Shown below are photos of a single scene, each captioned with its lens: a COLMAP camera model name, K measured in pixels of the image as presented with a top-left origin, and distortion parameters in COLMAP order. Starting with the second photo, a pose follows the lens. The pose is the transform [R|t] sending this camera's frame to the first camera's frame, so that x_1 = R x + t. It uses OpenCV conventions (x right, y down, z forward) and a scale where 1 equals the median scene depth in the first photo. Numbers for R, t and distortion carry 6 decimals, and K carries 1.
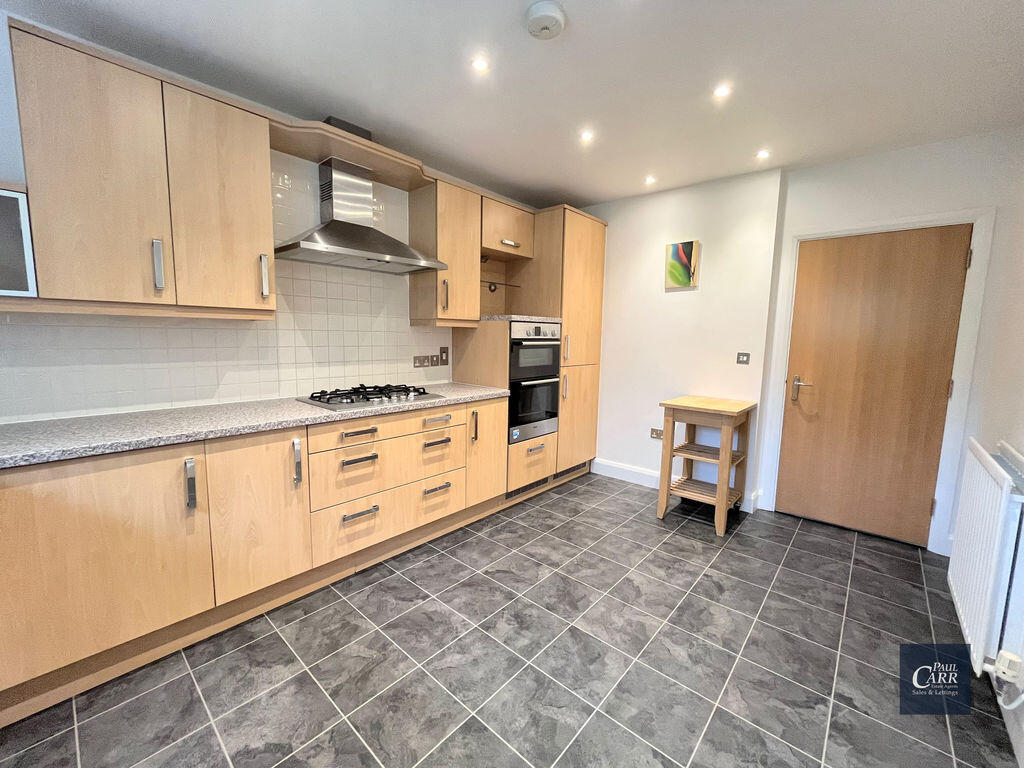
lens RADIAL K [[416.8, 0, 509.0], [0, 416.8, 384.9], [0, 0, 1]] dist [-0.004081, -0.000161]
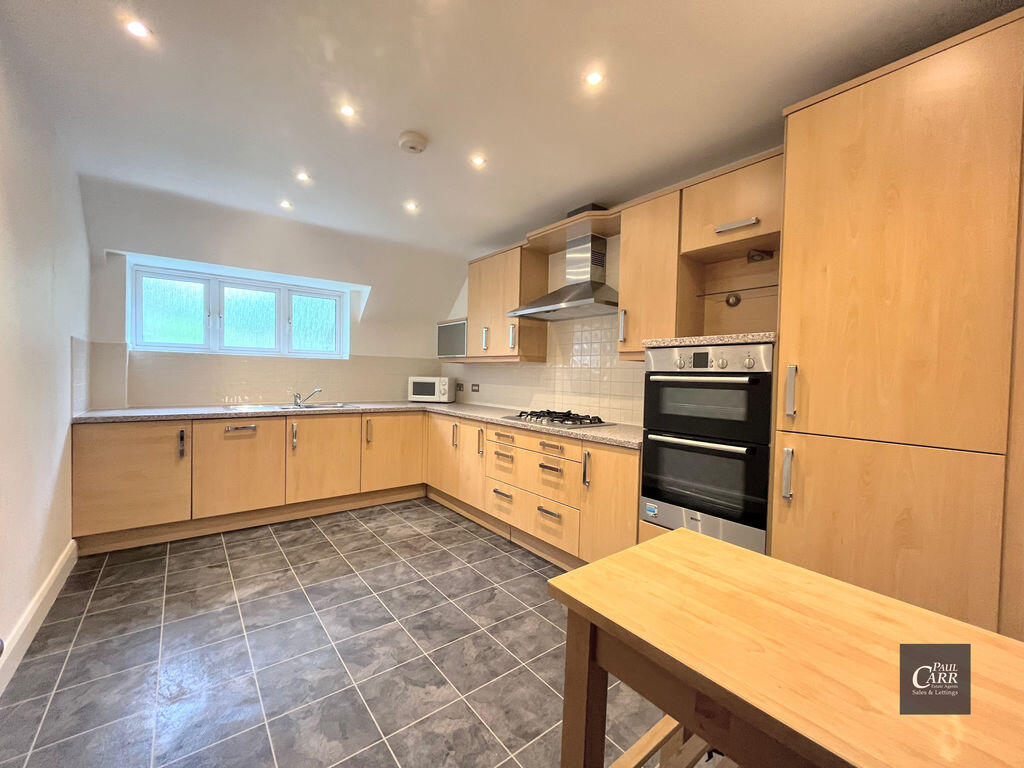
lens RADIAL K [[416.8, 0, 511.6], [0, 416.8, 381.9], [0, 0, 1]] dist [-0.004081, -0.000161]
pose [[-0.168777, -0.003673, -0.985647, 1.003346], [-0.145911, 0.989068, 0.021299, -0.098361], [0.974795, 0.147412, -0.167467, 1.173057]]
